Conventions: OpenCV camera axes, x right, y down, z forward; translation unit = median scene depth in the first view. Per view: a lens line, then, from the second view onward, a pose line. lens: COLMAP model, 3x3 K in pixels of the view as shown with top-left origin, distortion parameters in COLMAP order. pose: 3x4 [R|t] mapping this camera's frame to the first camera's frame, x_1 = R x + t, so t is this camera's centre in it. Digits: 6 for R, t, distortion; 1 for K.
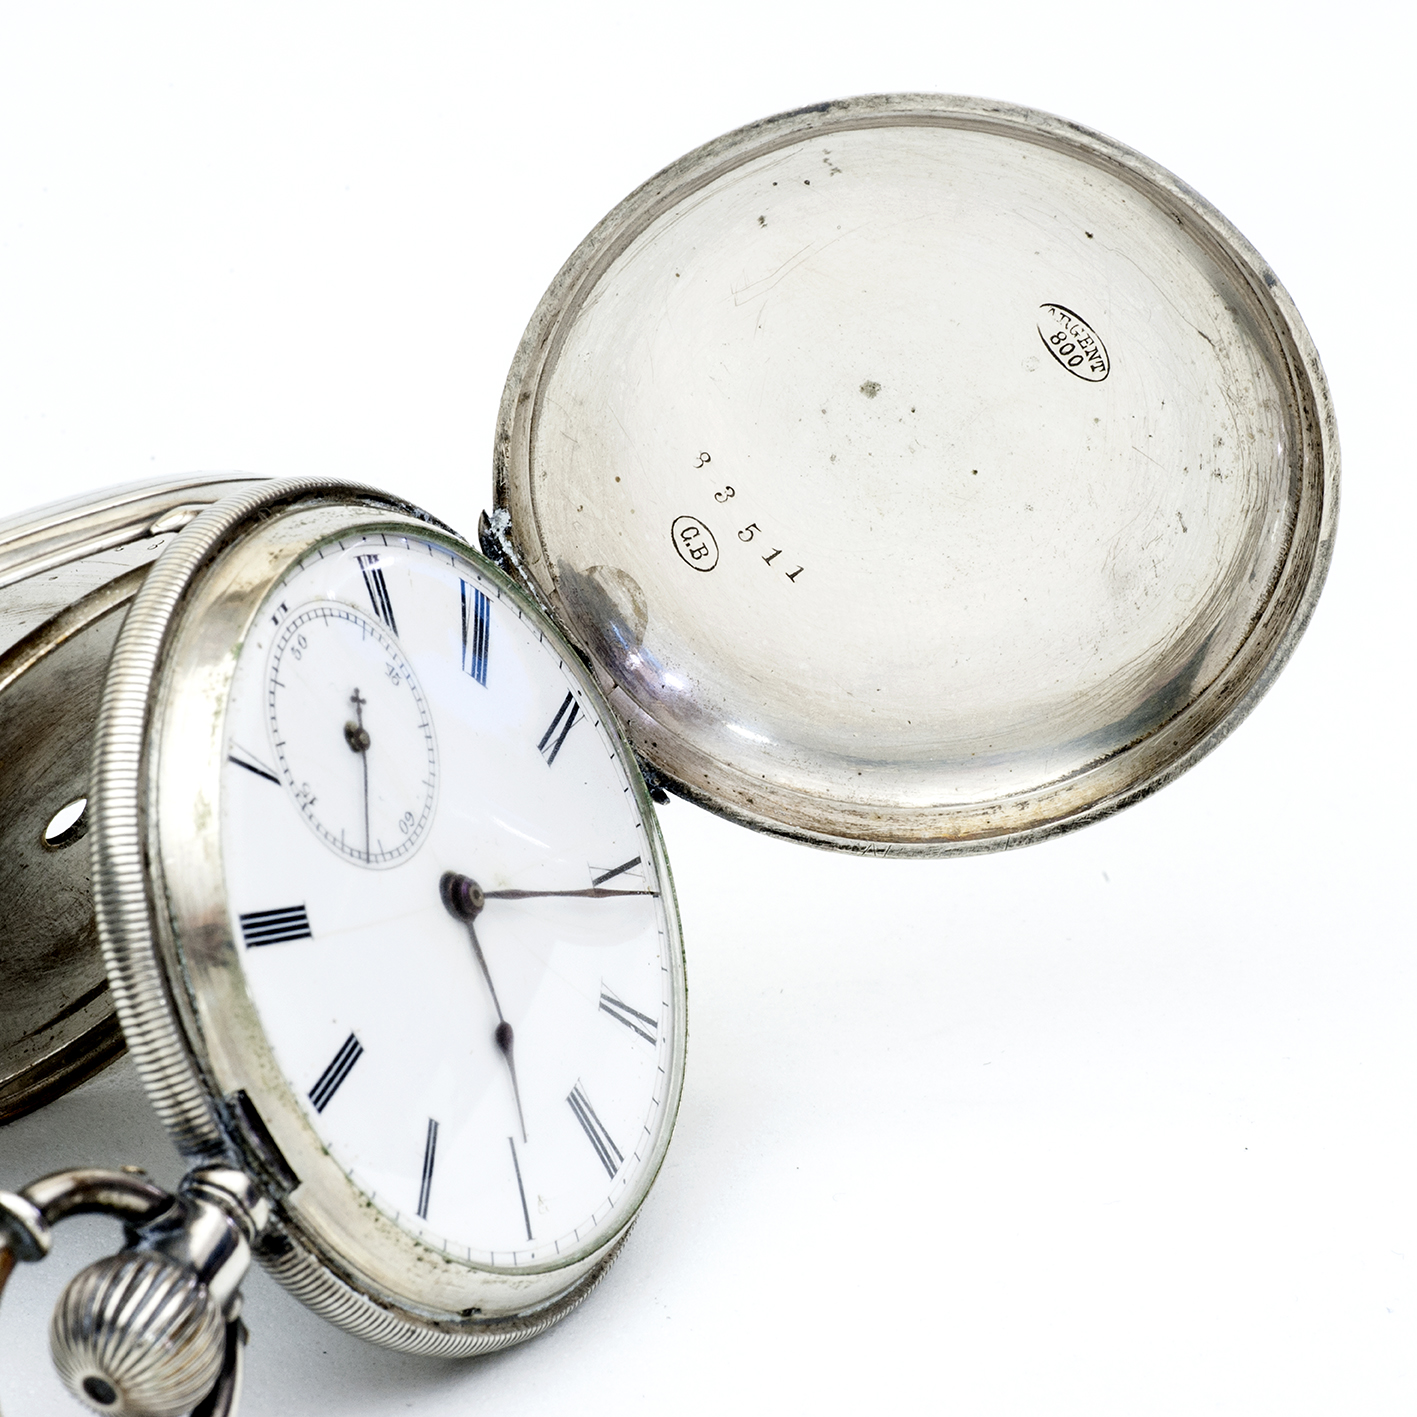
lens RADIAL K [[6794.2, 0, 810.9], [0, 6794.2, 708.7], [0, 0, 1]] dist [0.073444, 5.810730]
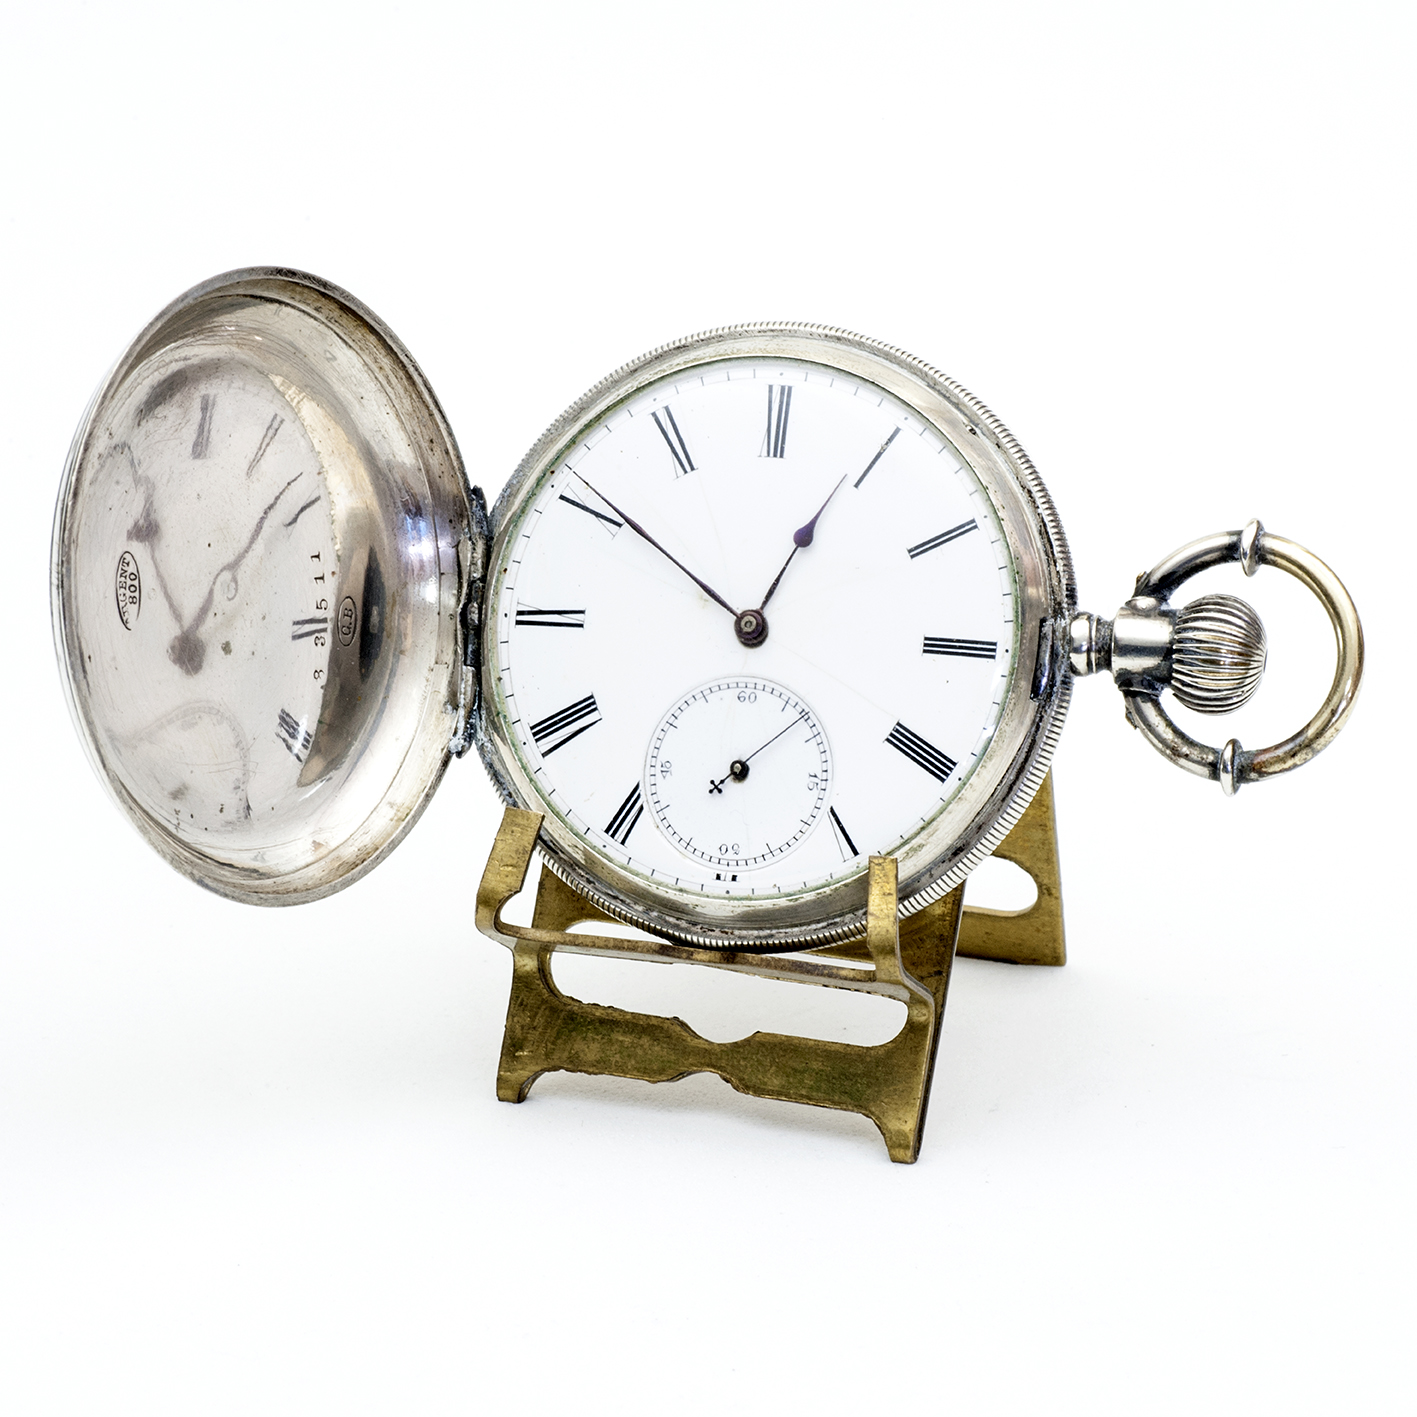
lens RADIAL K [[6794.2, 0, 810.9], [0, 6794.2, 708.7], [0, 0, 1]] dist [0.073444, 5.810730]
pose [[-0.492547, -0.576987, -0.651524, 0.836360], [0.669147, -0.729748, 0.140392, -0.171023], [-0.556453, -0.366816, 0.745524, -0.057676]]
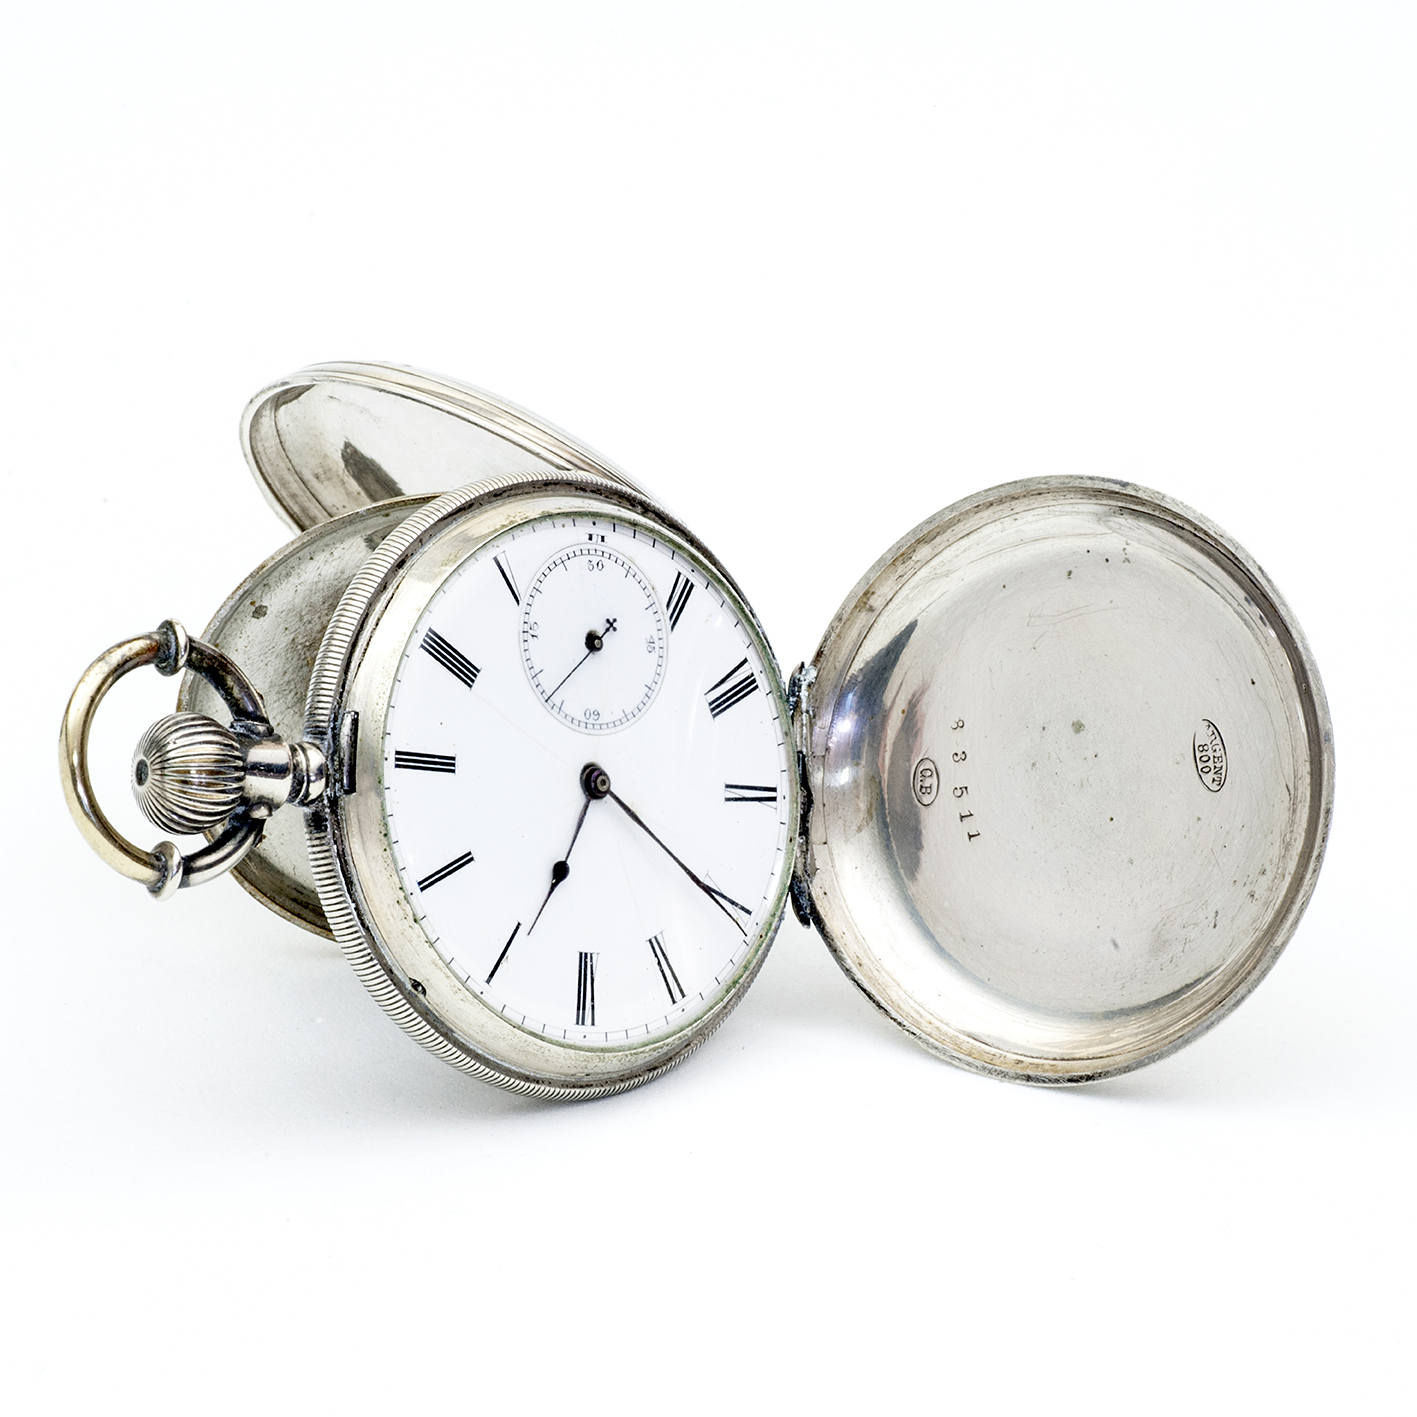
lens RADIAL K [[6794.2, 0, 810.9], [0, 6794.2, 708.7], [0, 0, 1]] dist [0.073444, 5.810730]
pose [[0.785526, 0.431174, -0.443890, 0.601231], [-0.577177, 0.769195, -0.274236, 0.375333], [0.223194, 0.471622, 0.853087, -0.207700]]
